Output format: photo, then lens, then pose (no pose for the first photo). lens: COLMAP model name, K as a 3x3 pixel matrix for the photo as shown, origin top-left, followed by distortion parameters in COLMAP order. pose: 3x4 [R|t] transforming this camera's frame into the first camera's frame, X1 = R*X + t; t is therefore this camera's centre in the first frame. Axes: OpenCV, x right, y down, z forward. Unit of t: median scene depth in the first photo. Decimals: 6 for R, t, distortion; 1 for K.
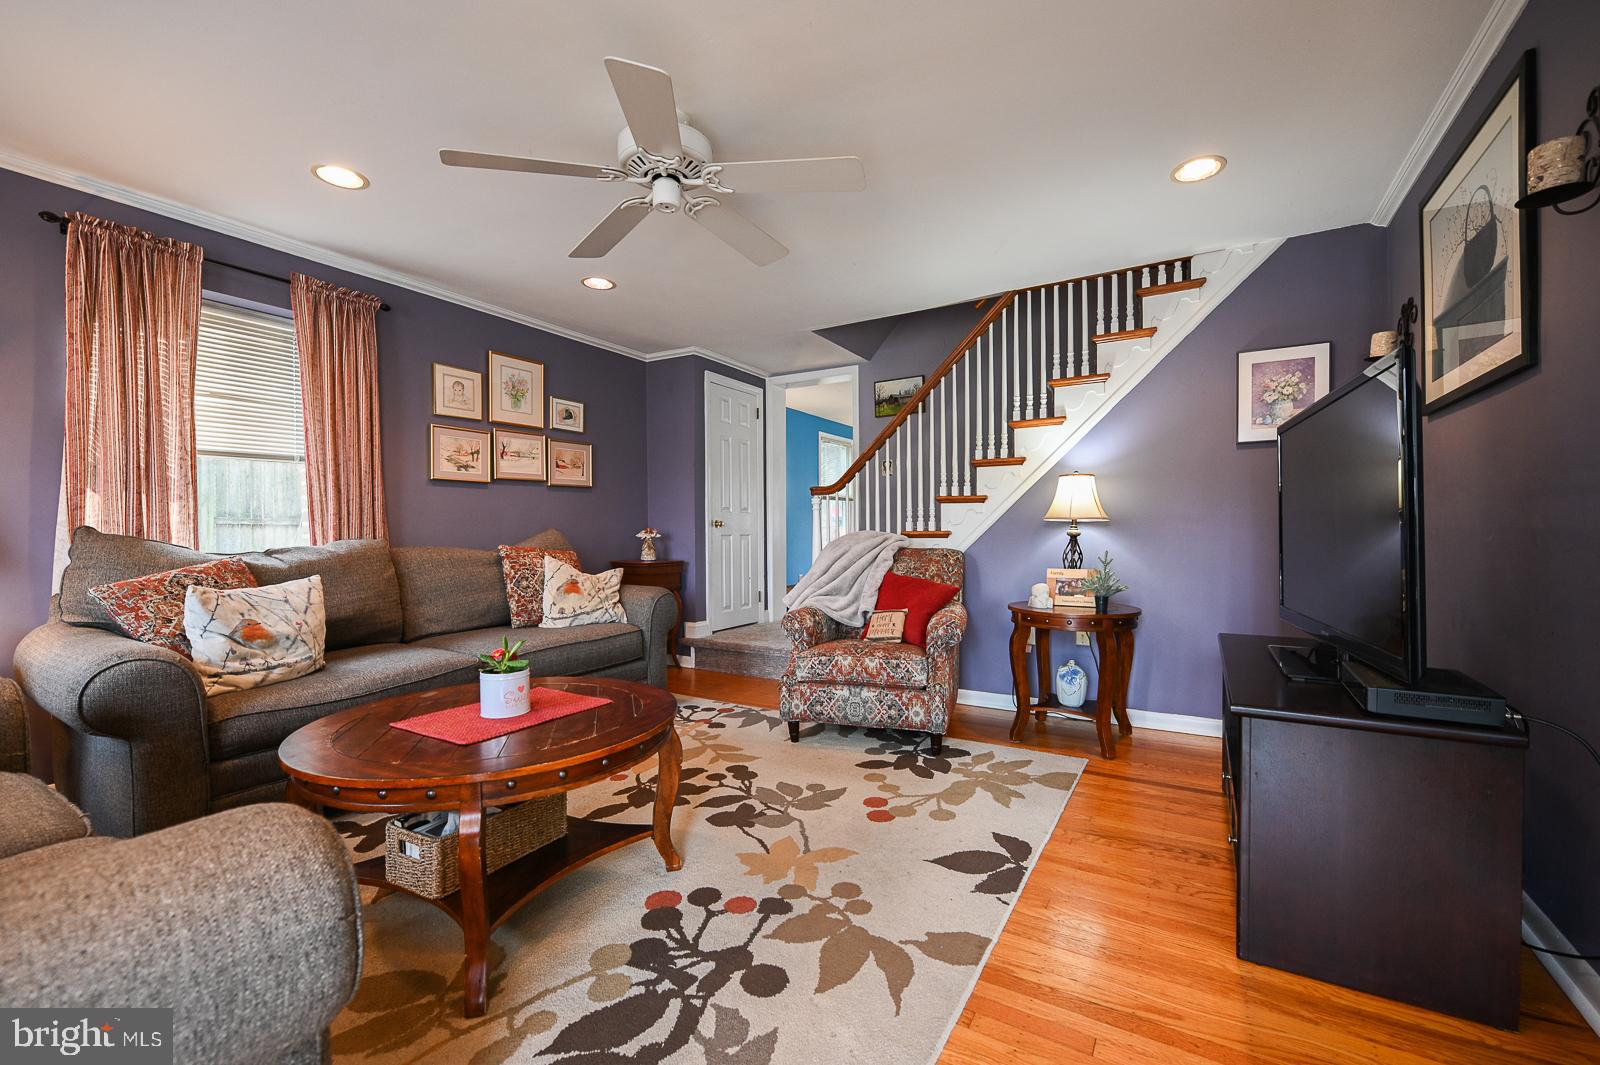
lens RADIAL K [[647.4, 0, 801.7], [0, 647.4, 542.7], [0, 0, 1]] dist [-0.002264, 0.000199]
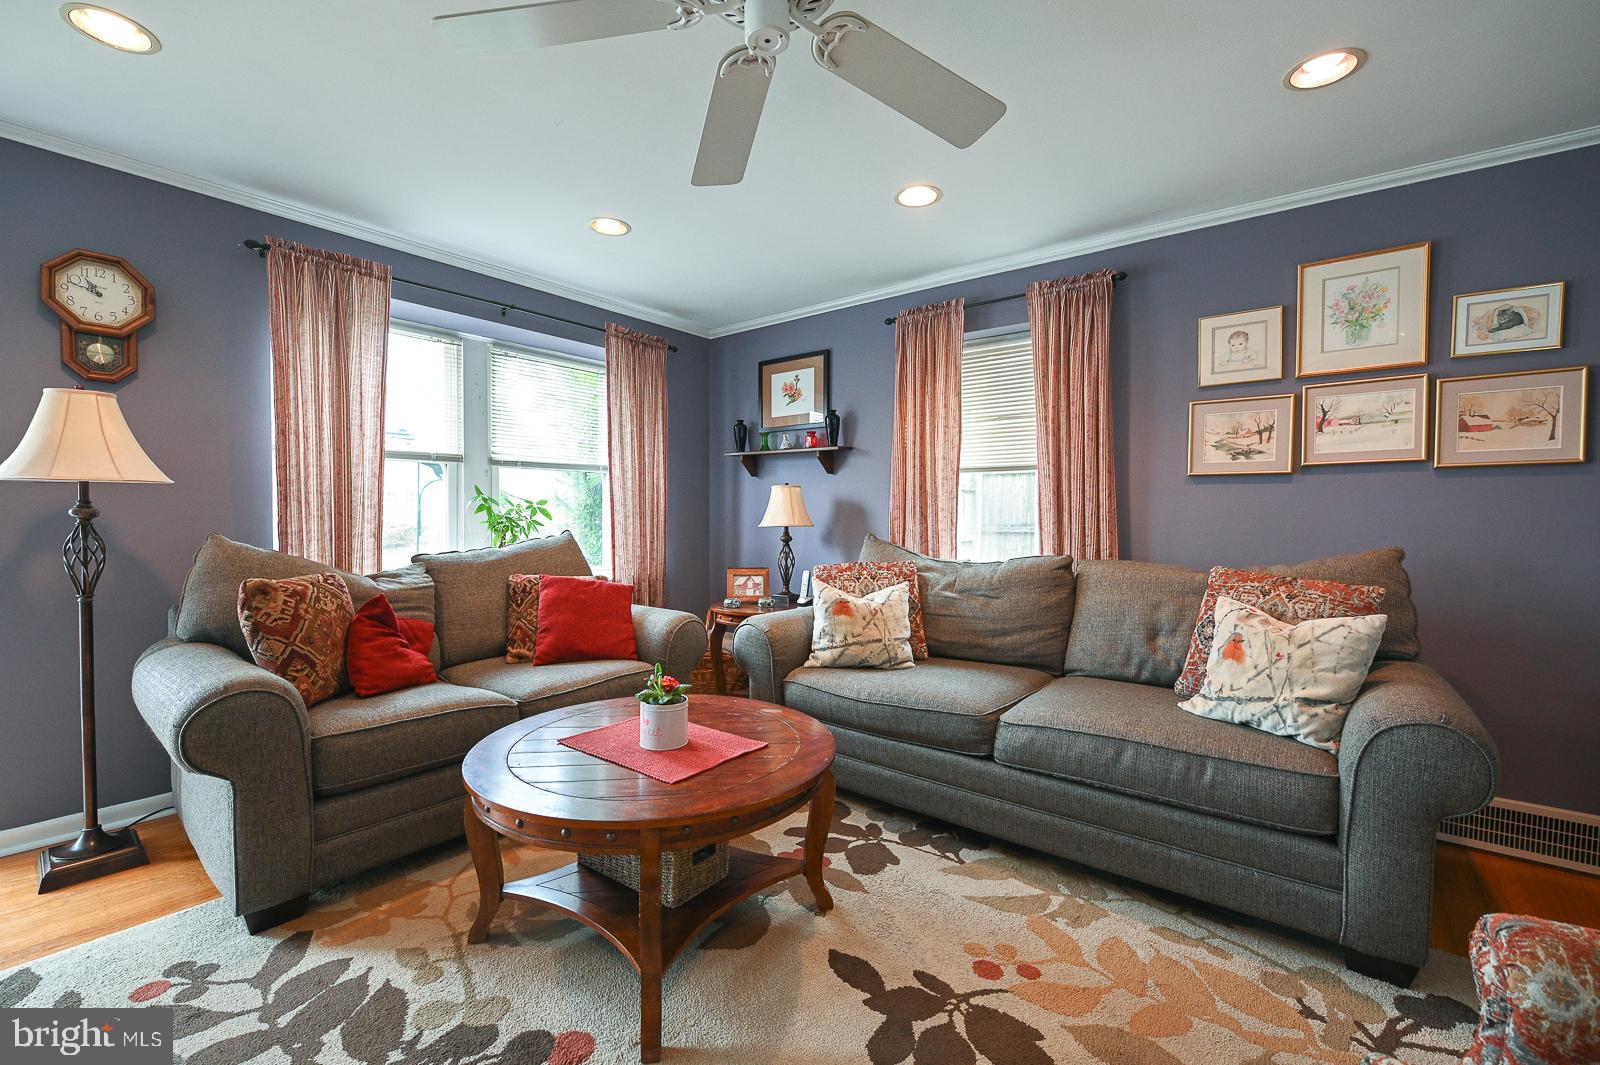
lens RADIAL K [[668.4, 0, 799.3], [0, 668.4, 535.1], [0, 0, 1]] dist [-0.006888, -0.000105]
pose [[-0.113040, 0.031403, -0.993094, 0.231097], [-0.030018, 0.998936, 0.035004, -0.040074], [0.993137, 0.033768, -0.111977, 0.594077]]
